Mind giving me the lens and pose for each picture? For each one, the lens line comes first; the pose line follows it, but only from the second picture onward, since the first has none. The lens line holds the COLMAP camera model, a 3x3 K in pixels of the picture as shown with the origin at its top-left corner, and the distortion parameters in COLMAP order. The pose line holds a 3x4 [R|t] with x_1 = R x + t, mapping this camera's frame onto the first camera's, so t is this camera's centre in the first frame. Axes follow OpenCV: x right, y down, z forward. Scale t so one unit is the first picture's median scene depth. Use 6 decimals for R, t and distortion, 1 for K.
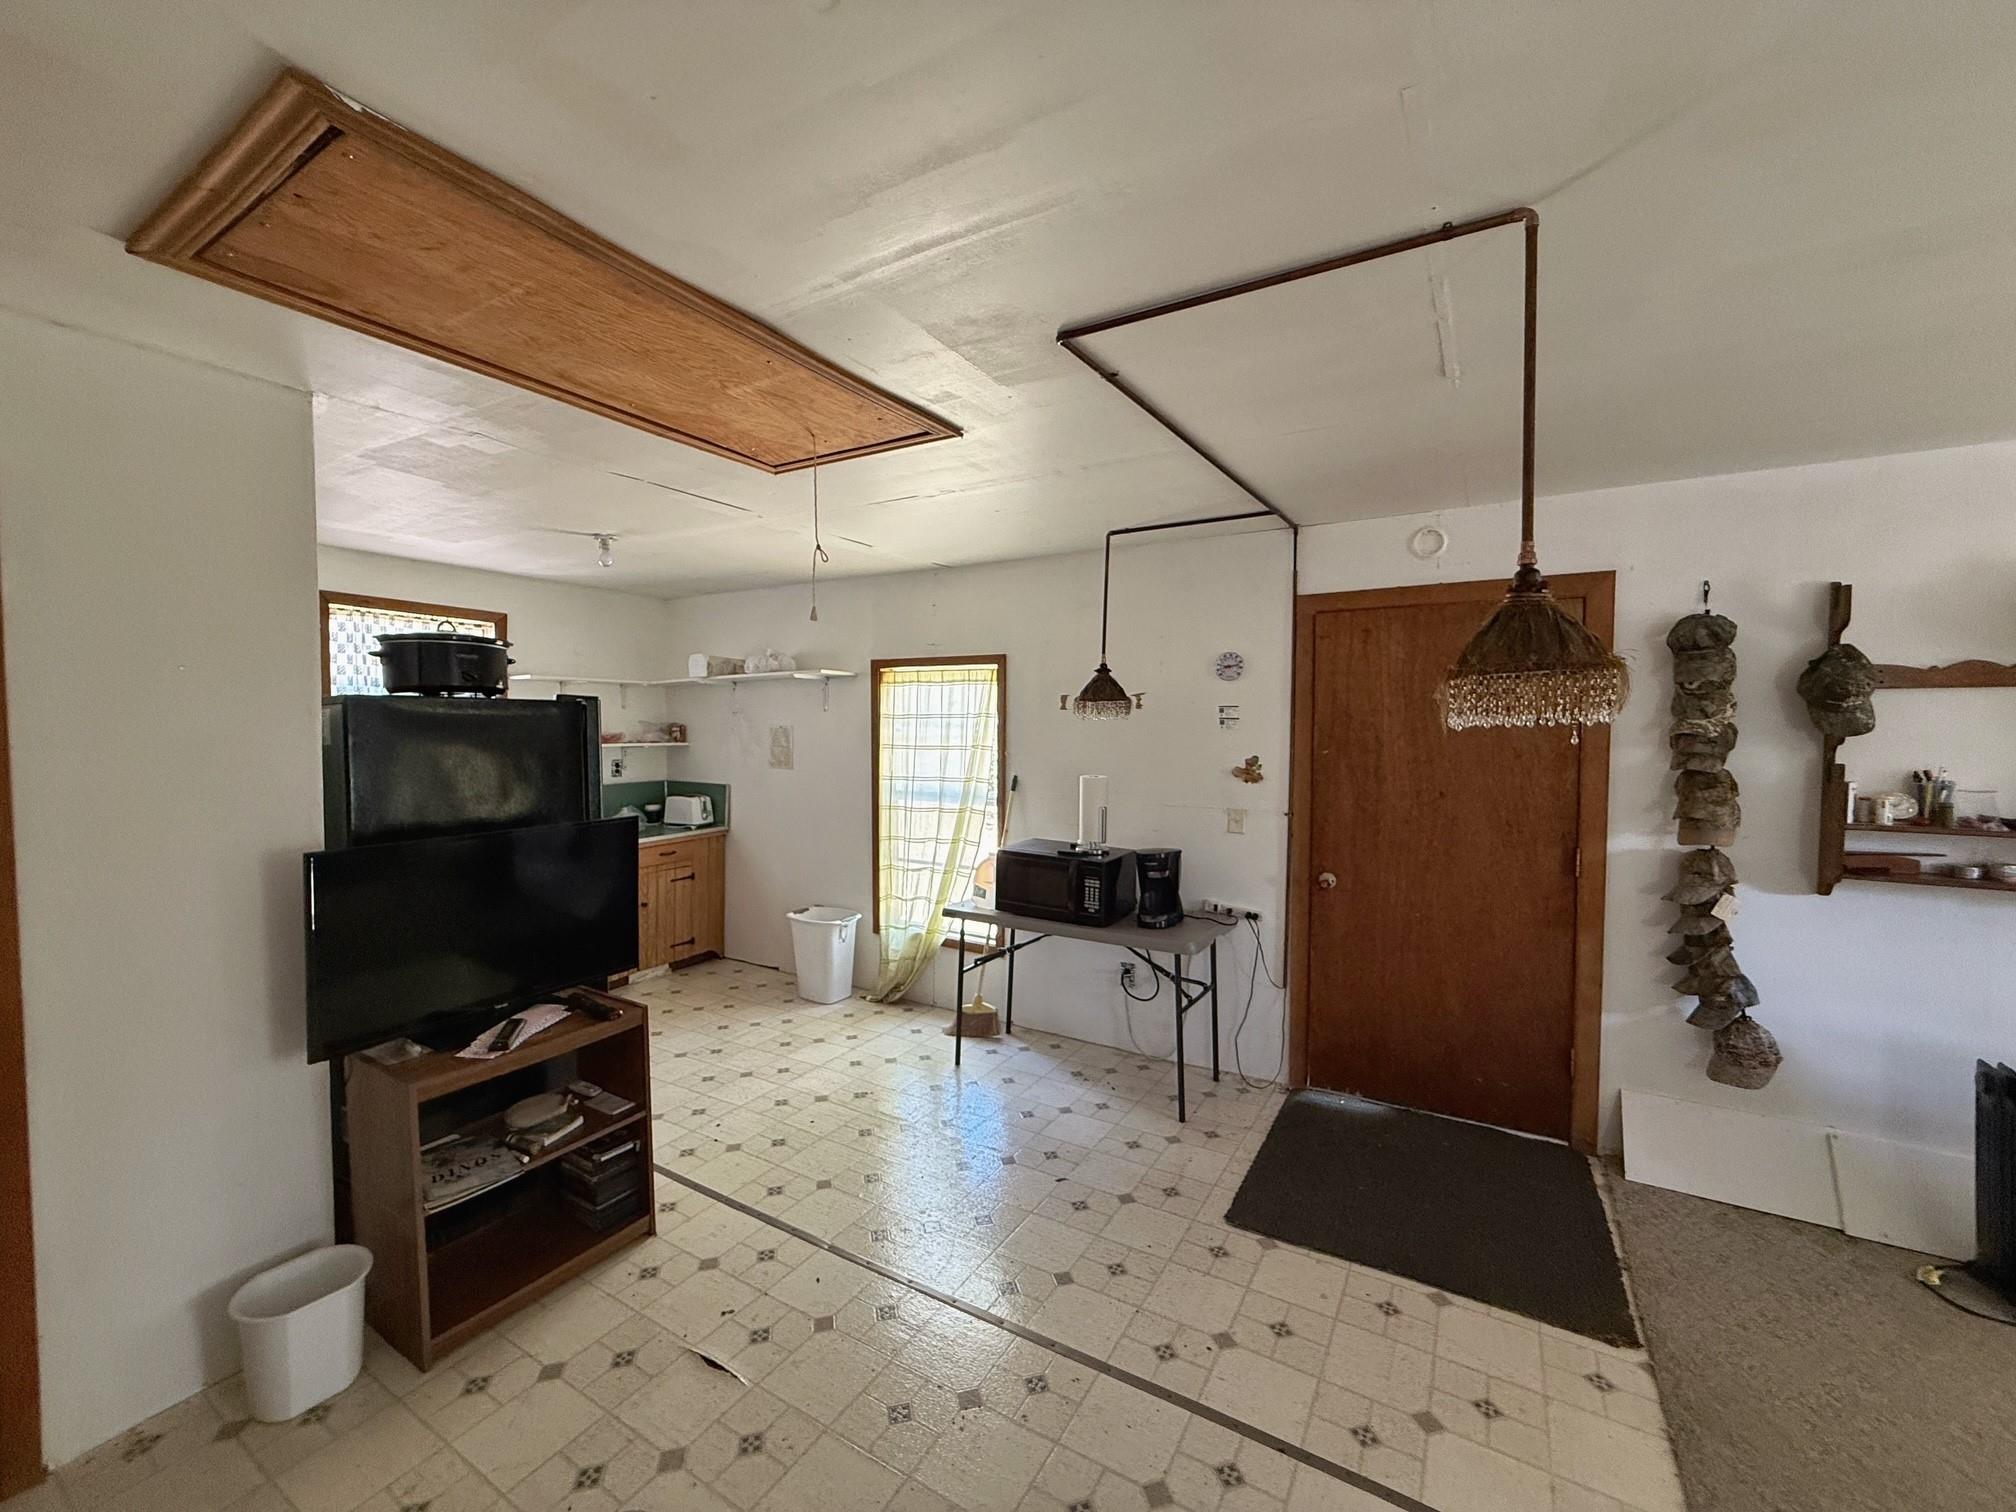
lens RADIAL K [[801.6, 0, 1002.1], [0, 801.6, 752.8], [0, 0, 1]] dist [-0.018101, 0.004687]
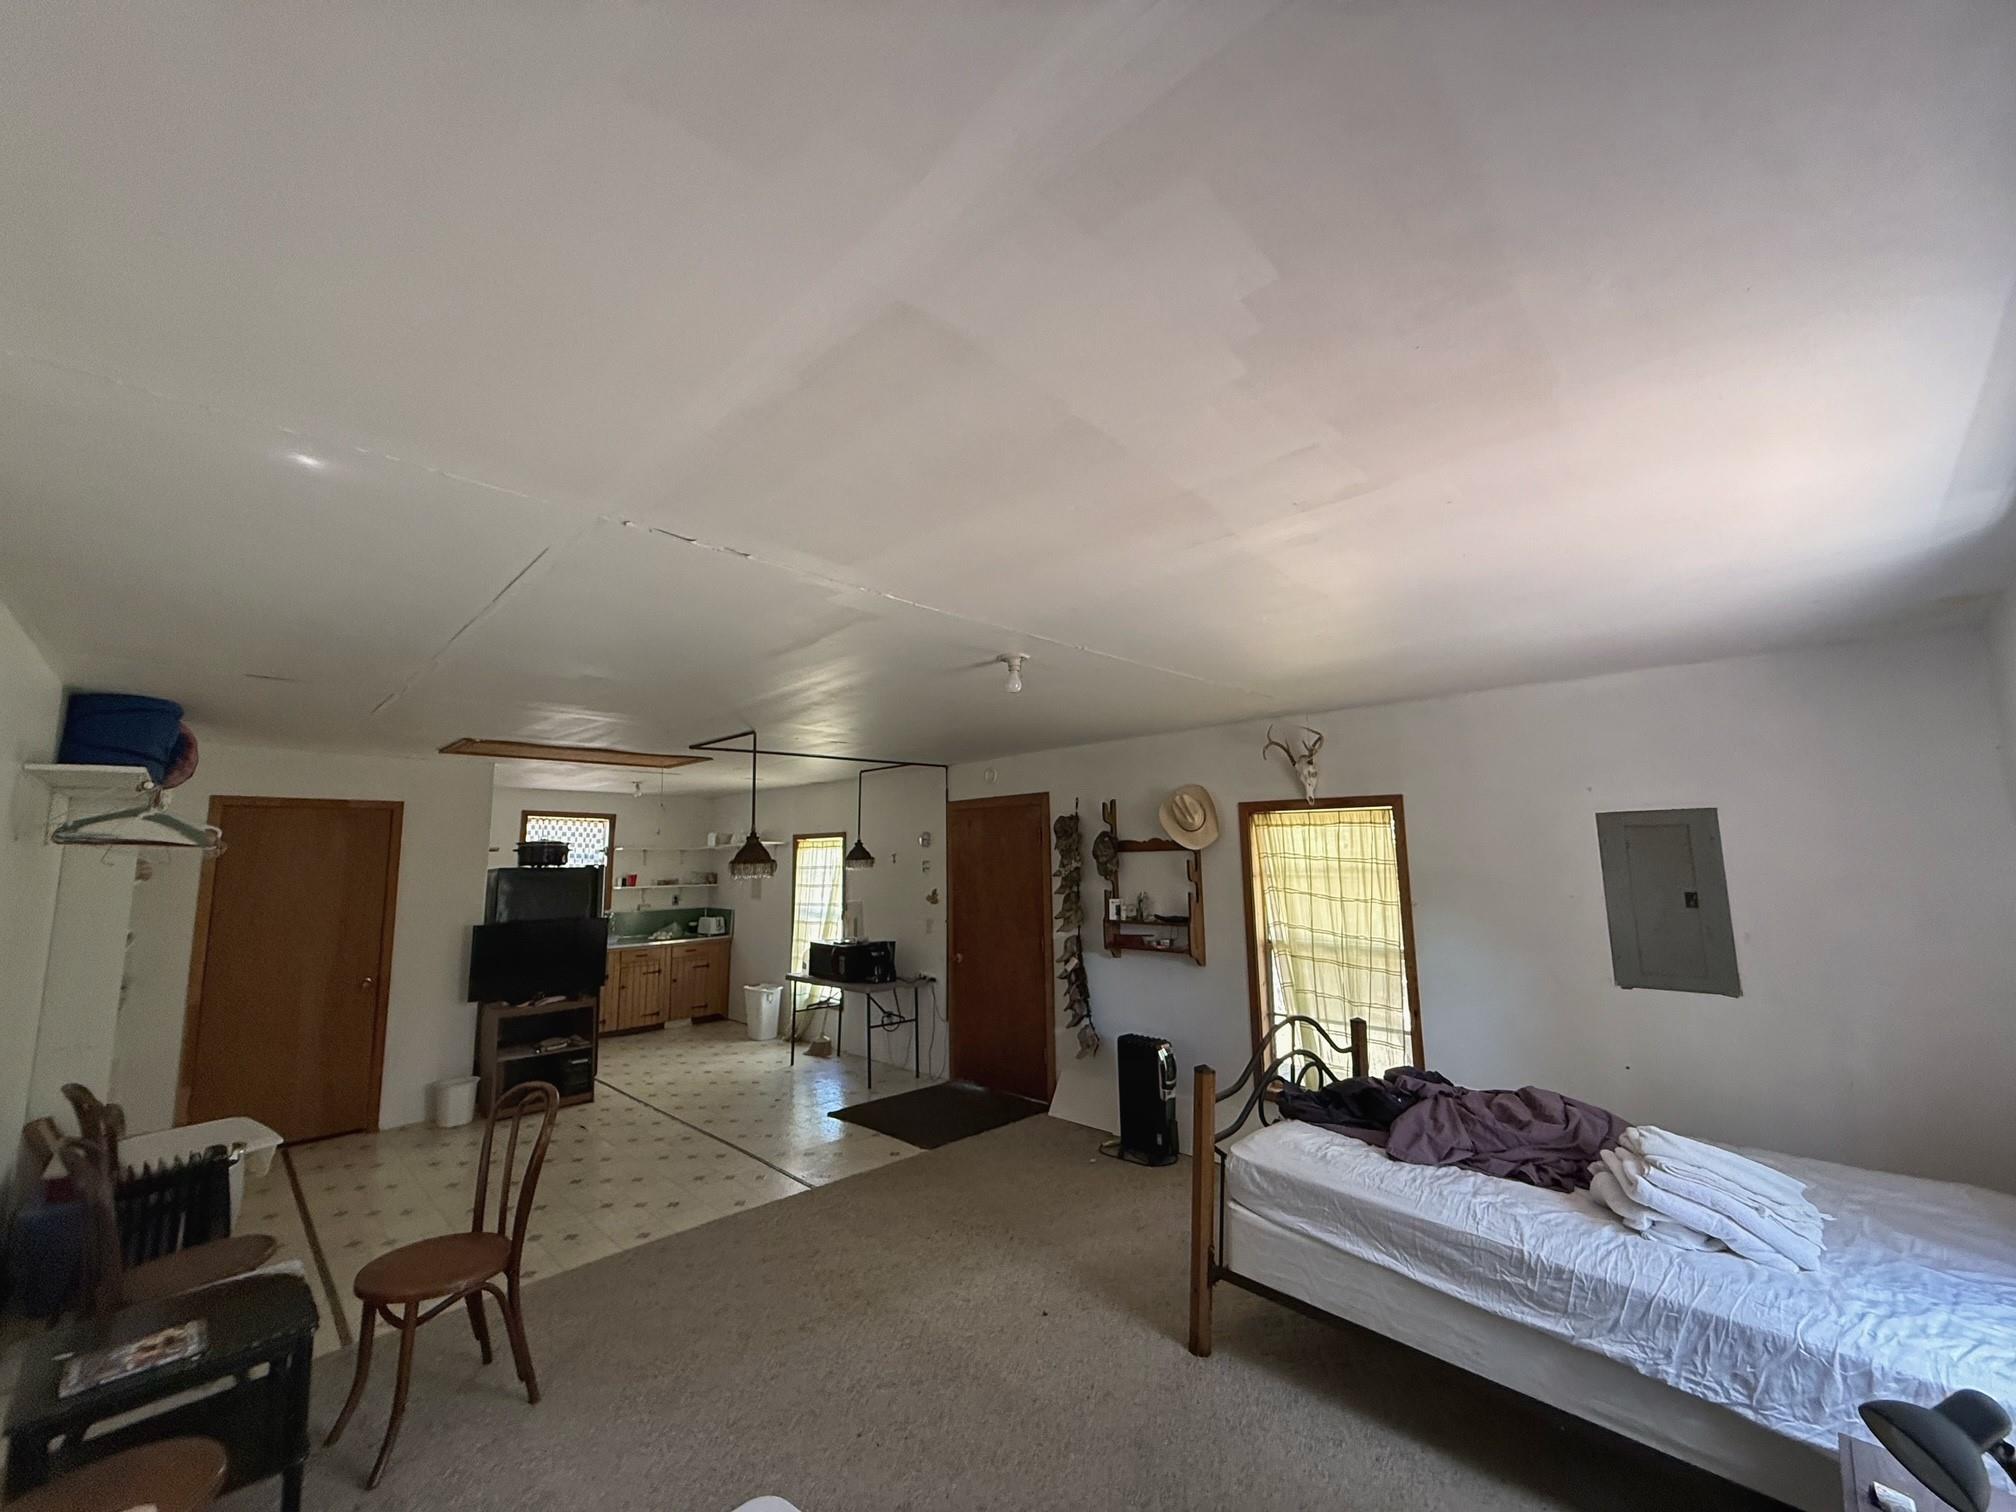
lens RADIAL K [[801.6, 0, 1002.1], [0, 801.6, 752.8], [0, 0, 1]] dist [-0.018101, 0.004687]
pose [[0.970605, -0.050234, -0.235378, 0.884788], [0.009675, 0.985329, -0.170389, 0.010379], [0.240484, 0.163103, 0.956852, -0.735141]]
